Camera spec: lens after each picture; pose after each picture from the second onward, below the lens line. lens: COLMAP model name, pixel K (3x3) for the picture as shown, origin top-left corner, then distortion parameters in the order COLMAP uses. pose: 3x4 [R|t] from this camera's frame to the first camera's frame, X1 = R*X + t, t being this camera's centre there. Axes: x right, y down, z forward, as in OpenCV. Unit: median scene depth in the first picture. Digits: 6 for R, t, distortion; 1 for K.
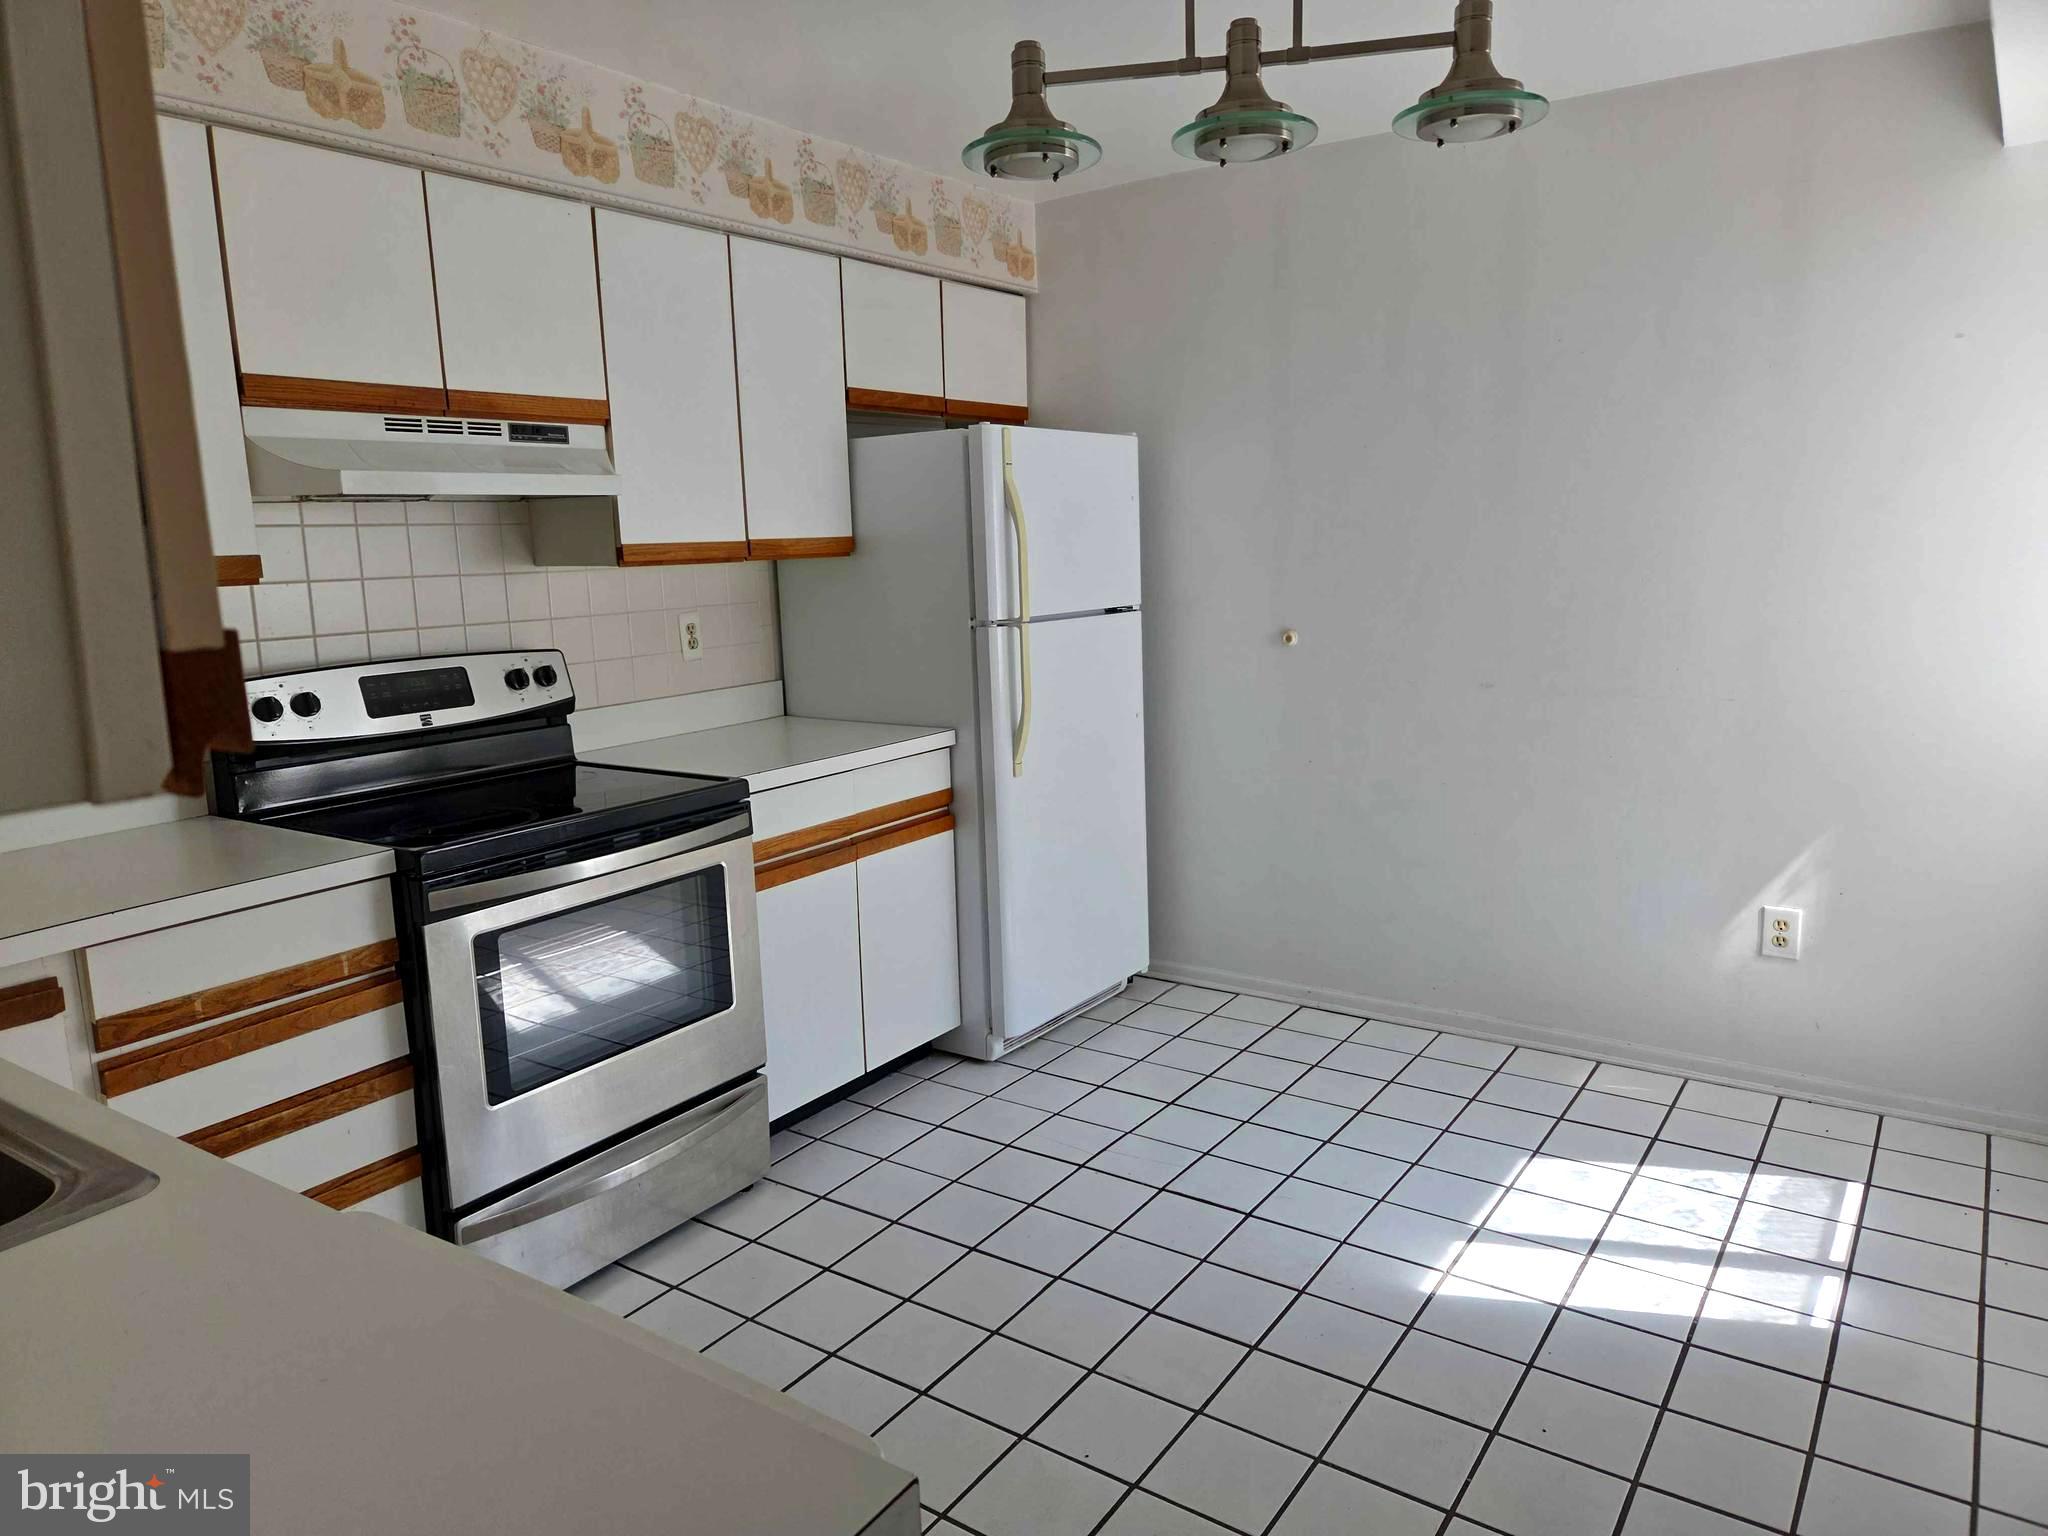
lens RADIAL K [[1392.2, 0, 979.7], [0, 1392.2, 745.9], [0, 0, 1]] dist [0.078887, -0.066181]
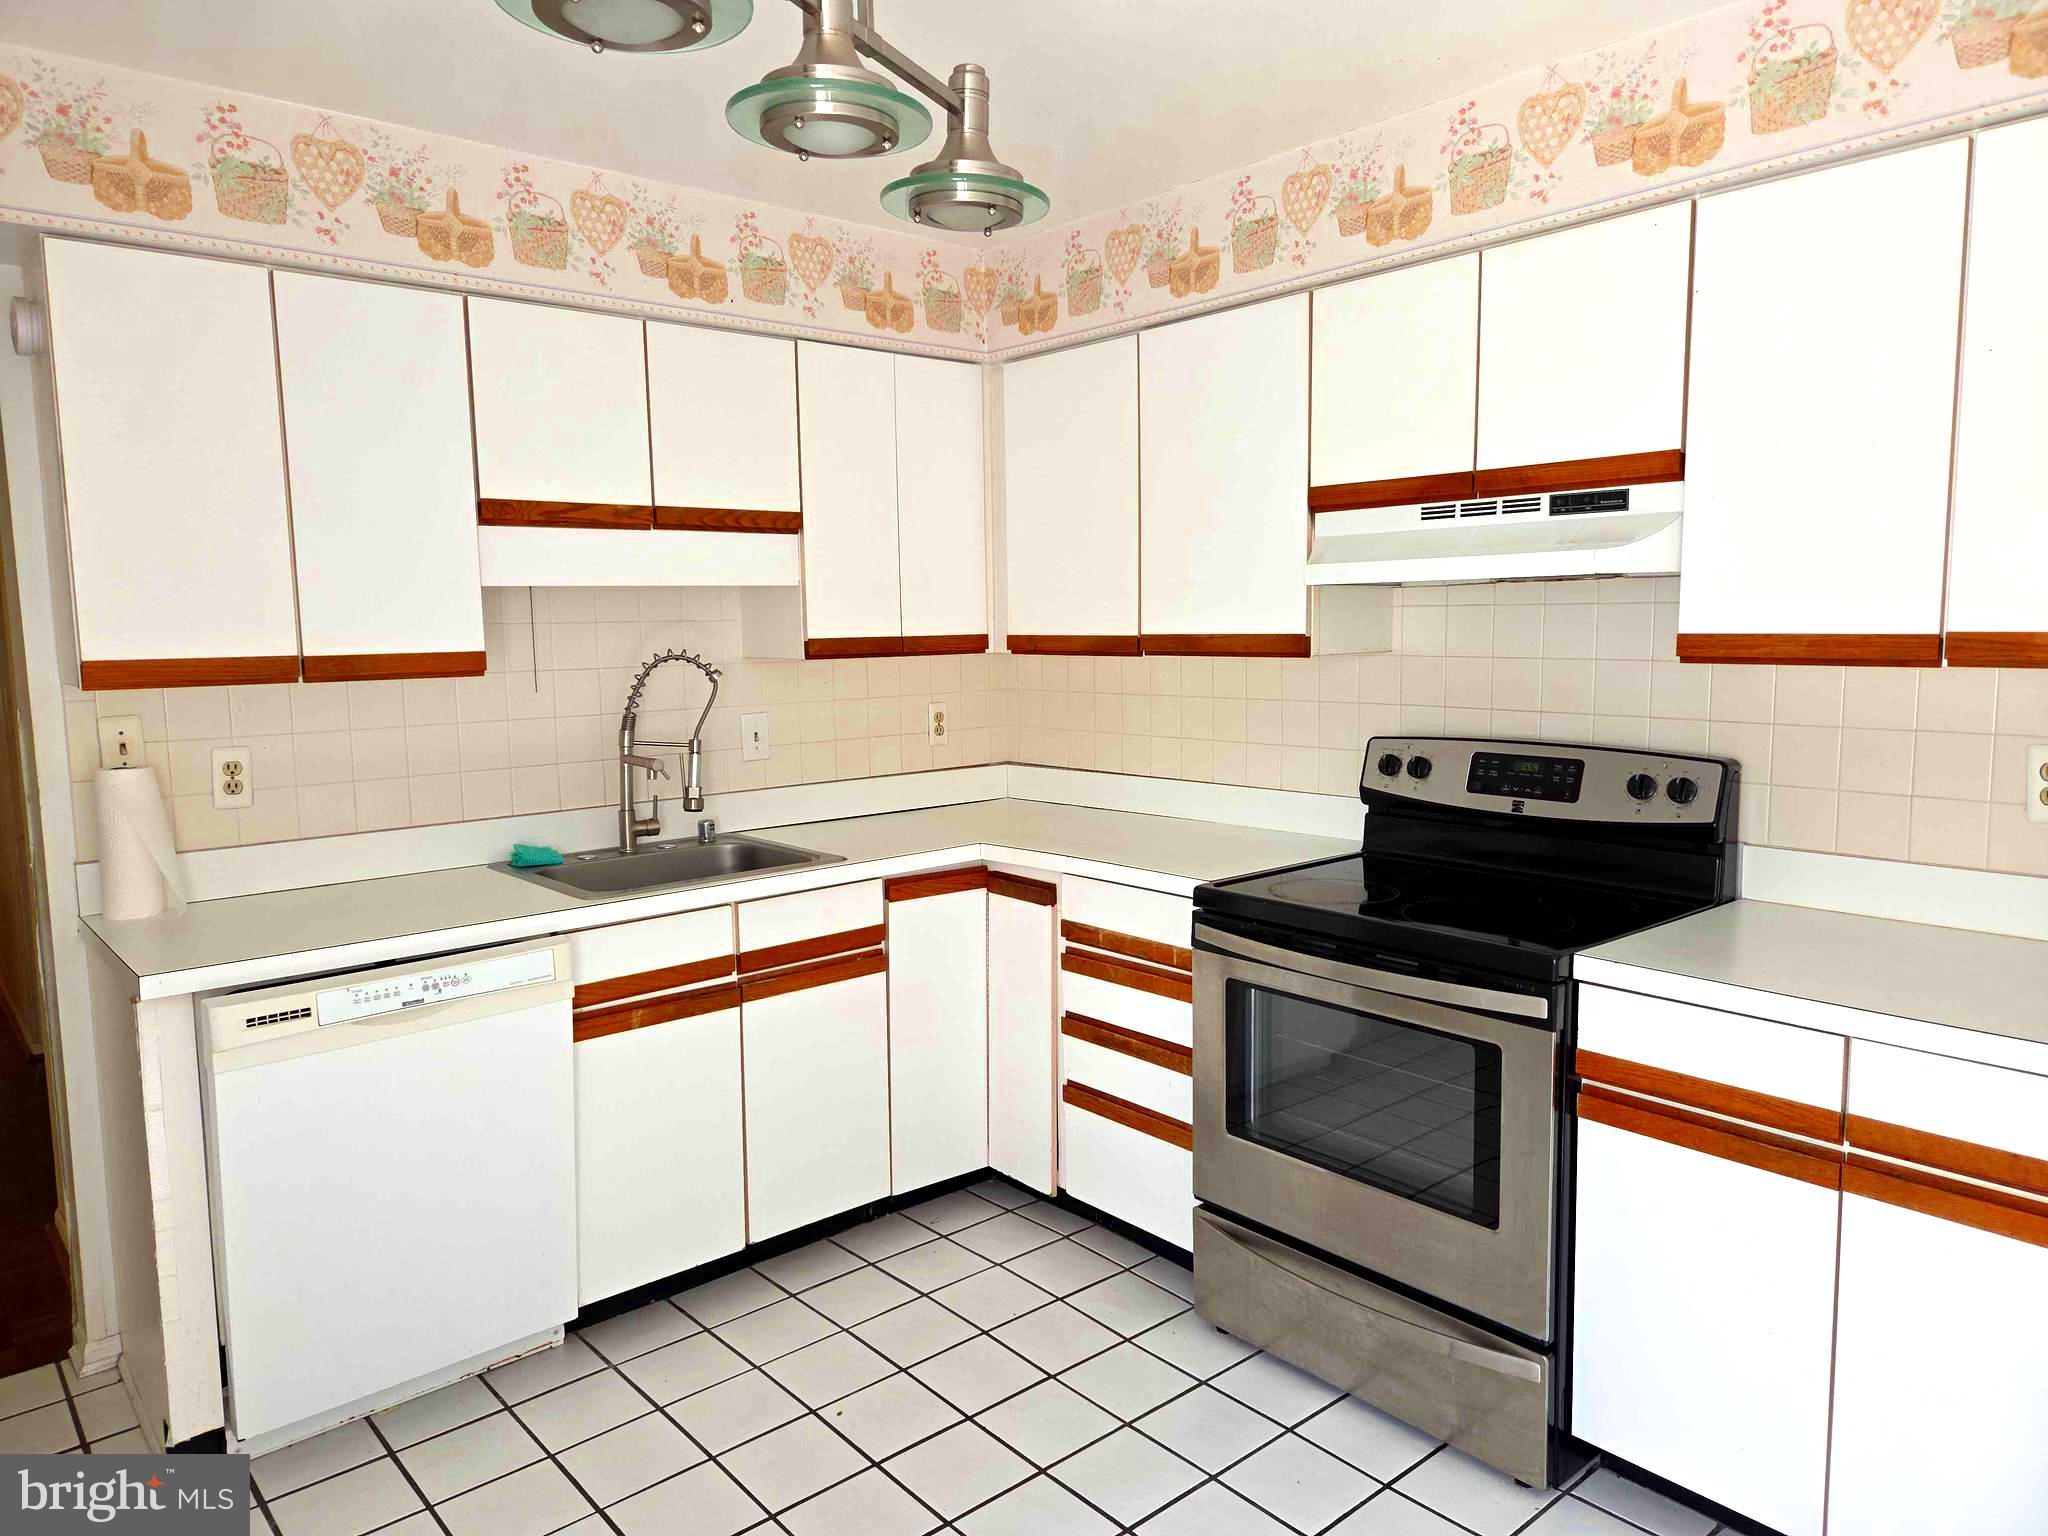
lens RADIAL K [[1392.2, 0, 1018.7], [0, 1392.2, 760.2], [0, 0, 1]] dist [0.078887, -0.066181]
pose [[-0.245786, 0.131317, -0.960388, 0.571415], [-0.129404, 0.977468, 0.166769, -0.155189], [0.960648, 0.165267, -0.223255, 0.823373]]
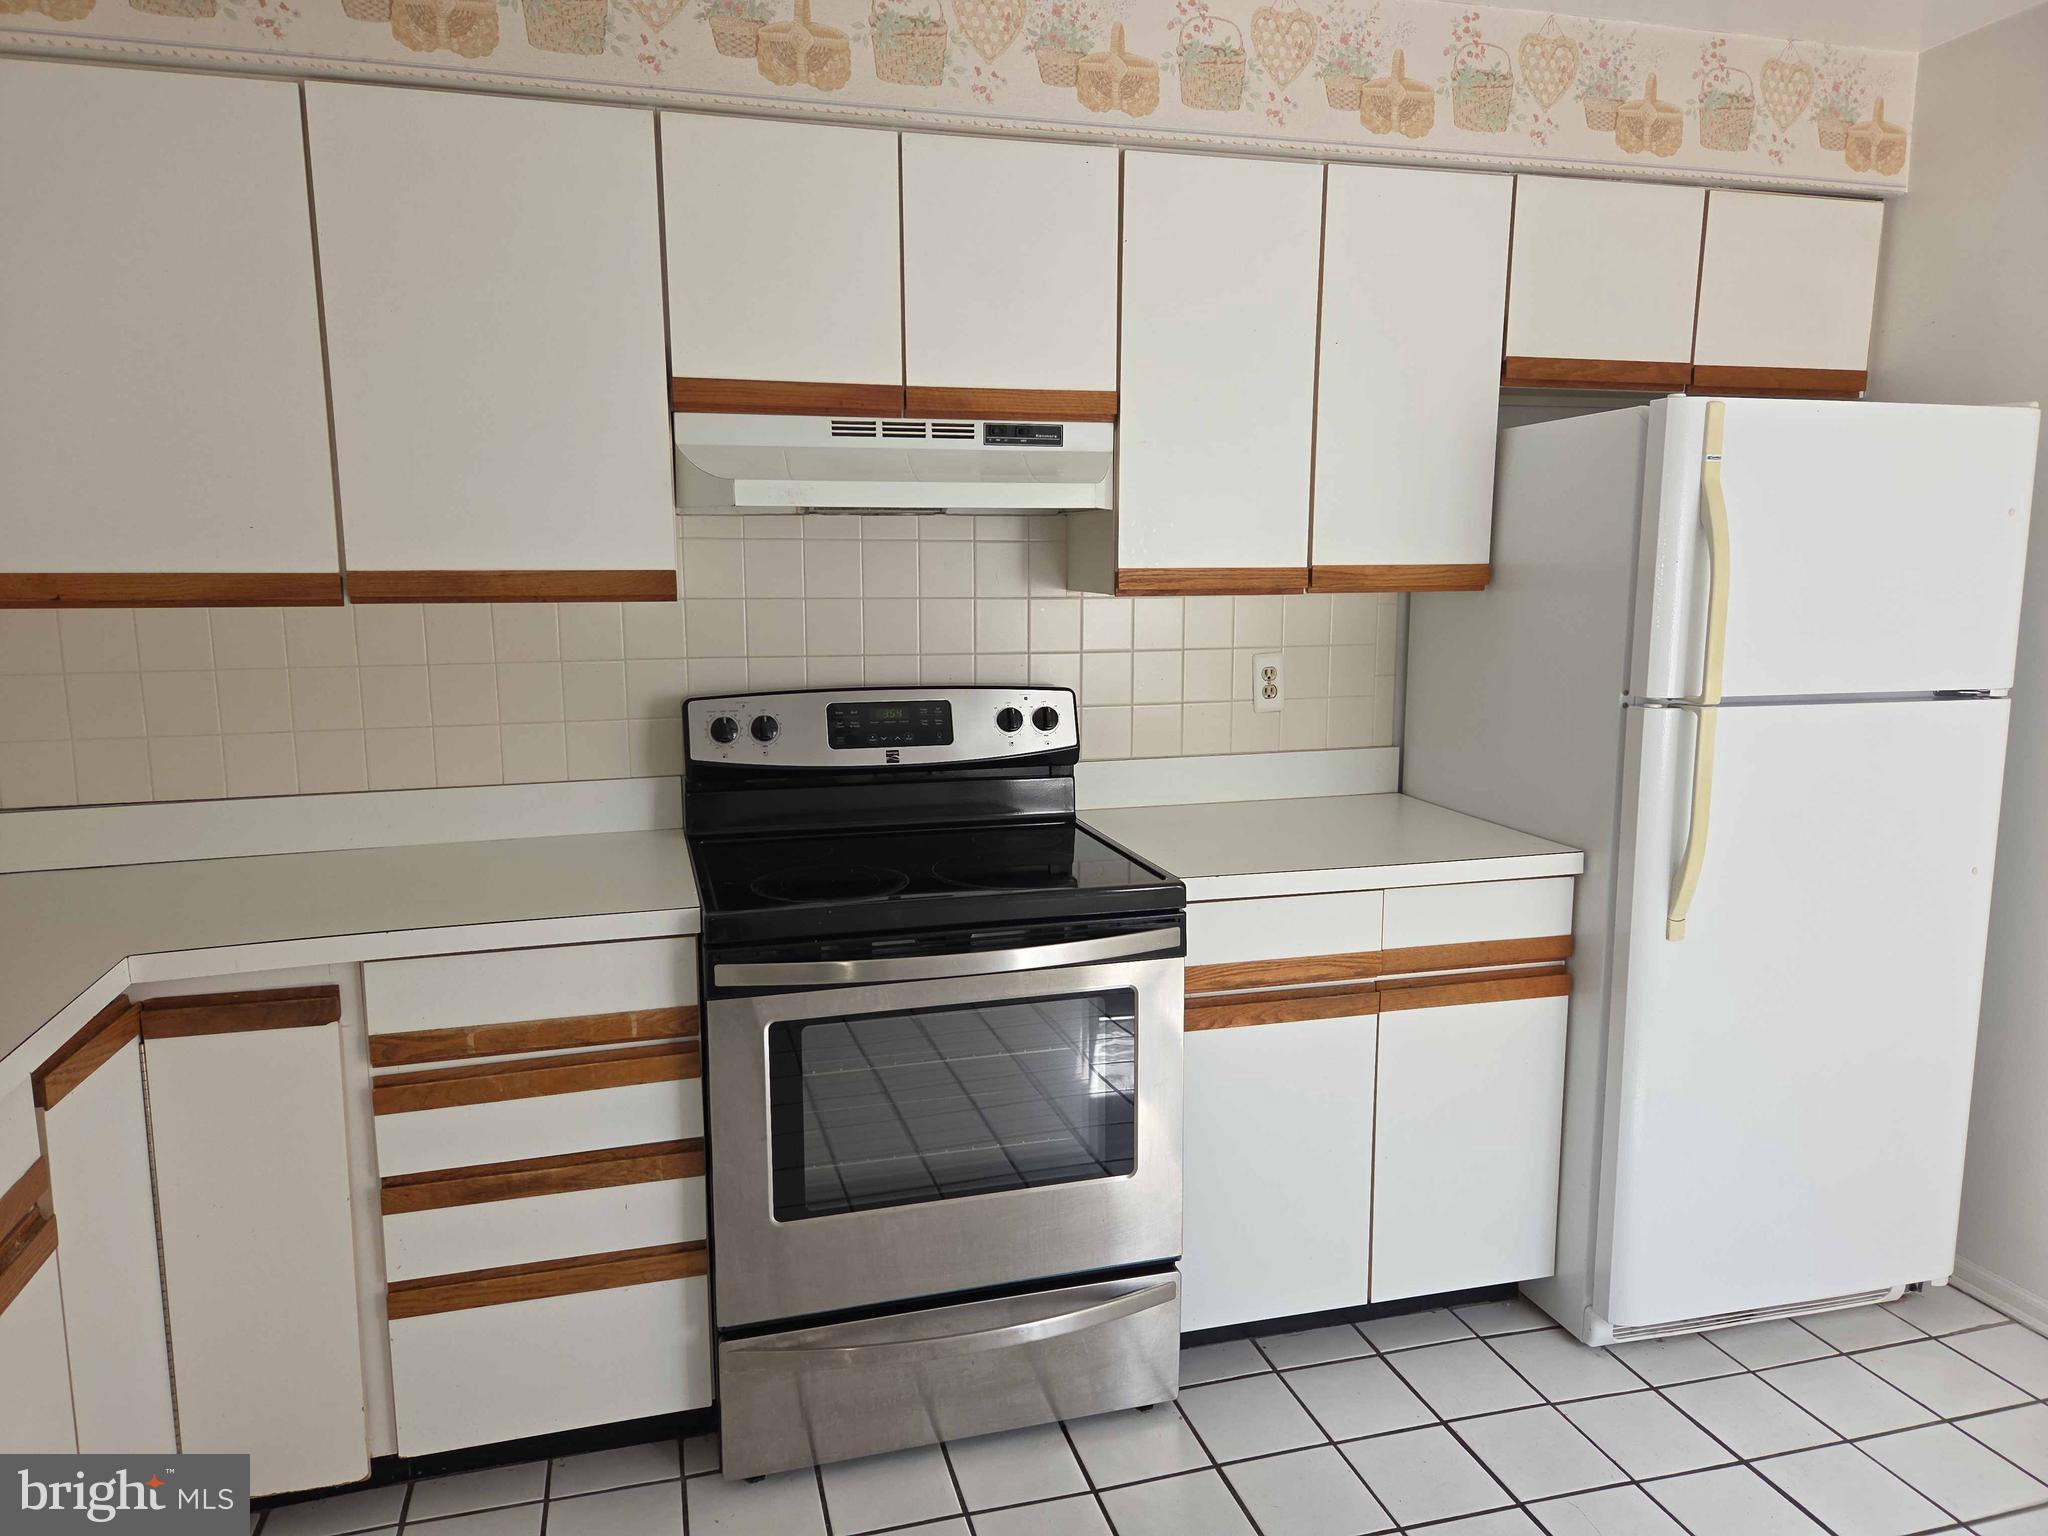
lens RADIAL K [[1392.2, 0, 1038.0], [0, 1392.2, 760.4], [0, 0, 1]] dist [0.078887, -0.066181]
pose [[0.781258, 0.122620, -0.612046, 0.211785], [-0.117246, 0.991890, 0.049060, -0.065850], [0.613098, 0.033431, 0.789299, 0.328001]]
